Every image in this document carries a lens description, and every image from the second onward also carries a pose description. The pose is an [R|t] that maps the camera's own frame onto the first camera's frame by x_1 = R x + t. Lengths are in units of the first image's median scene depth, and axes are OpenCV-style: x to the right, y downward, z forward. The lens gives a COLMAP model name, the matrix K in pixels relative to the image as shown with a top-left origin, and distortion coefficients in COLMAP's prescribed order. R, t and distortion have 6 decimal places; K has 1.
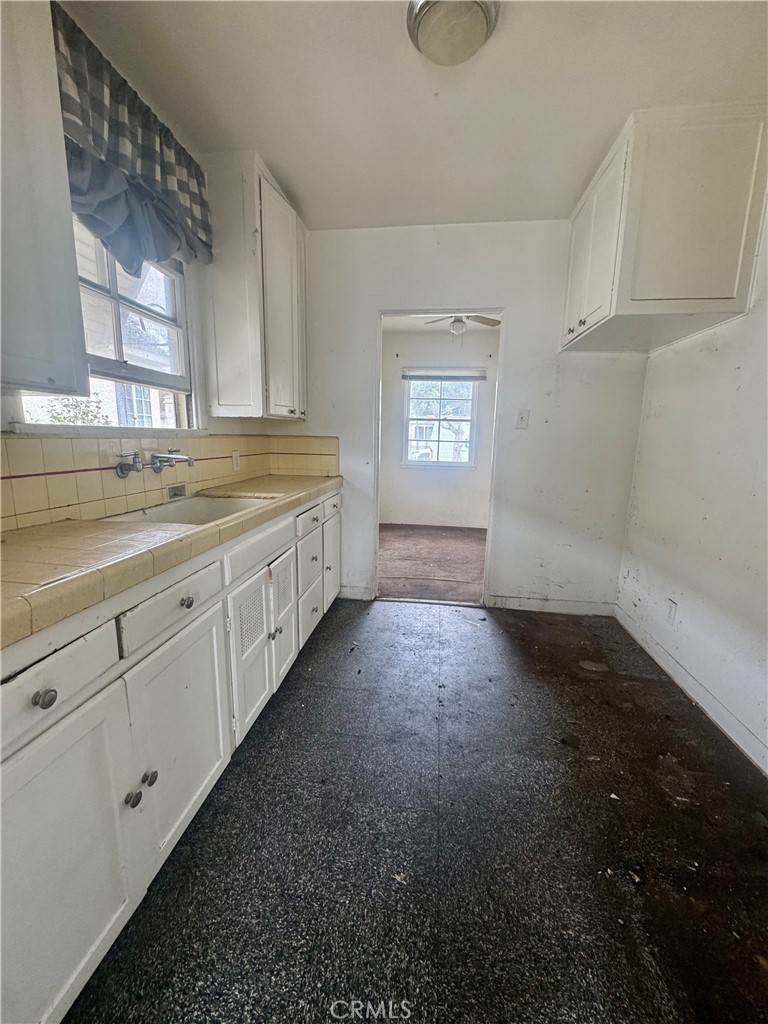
lens RADIAL K [[407.6, 0, 384.0], [0, 407.6, 512.0], [0, 0, 1]] dist [-0.000916, -0.000211]
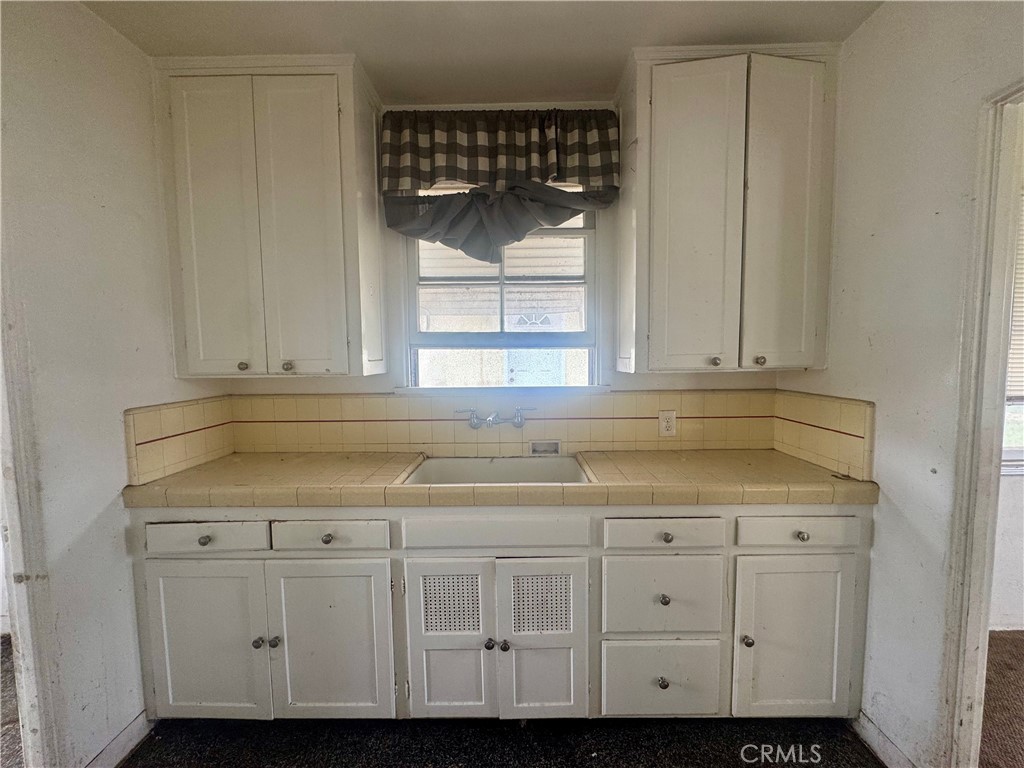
lens RADIAL K [[407.6, 0, 512.0], [0, 407.6, 384.0], [0, 0, 1]] dist [-0.000916, -0.000211]
pose [[0.122303, 0.048259, -0.991319, 0.464303], [-0.167080, 0.985563, 0.027365, -0.216817], [0.978328, 0.162283, 0.128601, 0.755321]]
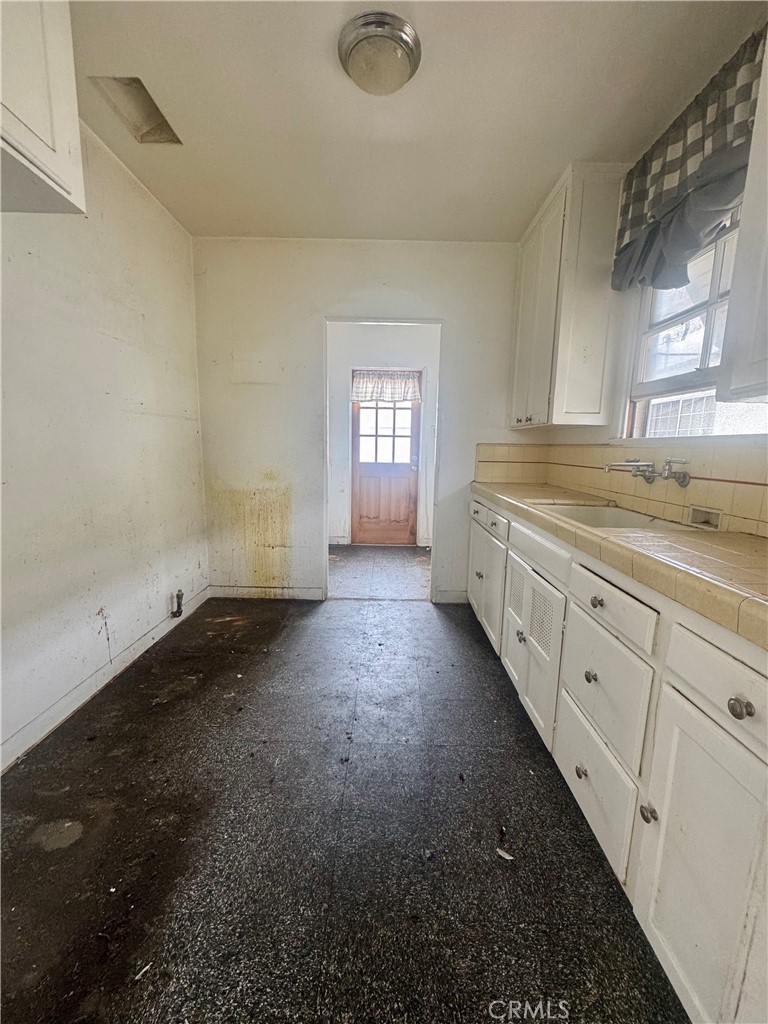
lens RADIAL K [[407.6, 0, 384.0], [0, 407.6, 512.0], [0, 0, 1]] dist [-0.000916, -0.000211]
pose [[-0.991355, -0.021874, -0.129369, 0.183166], [-0.063967, 0.941463, 0.330991, -0.270419], [0.114556, 0.336405, -0.934724, 1.616803]]
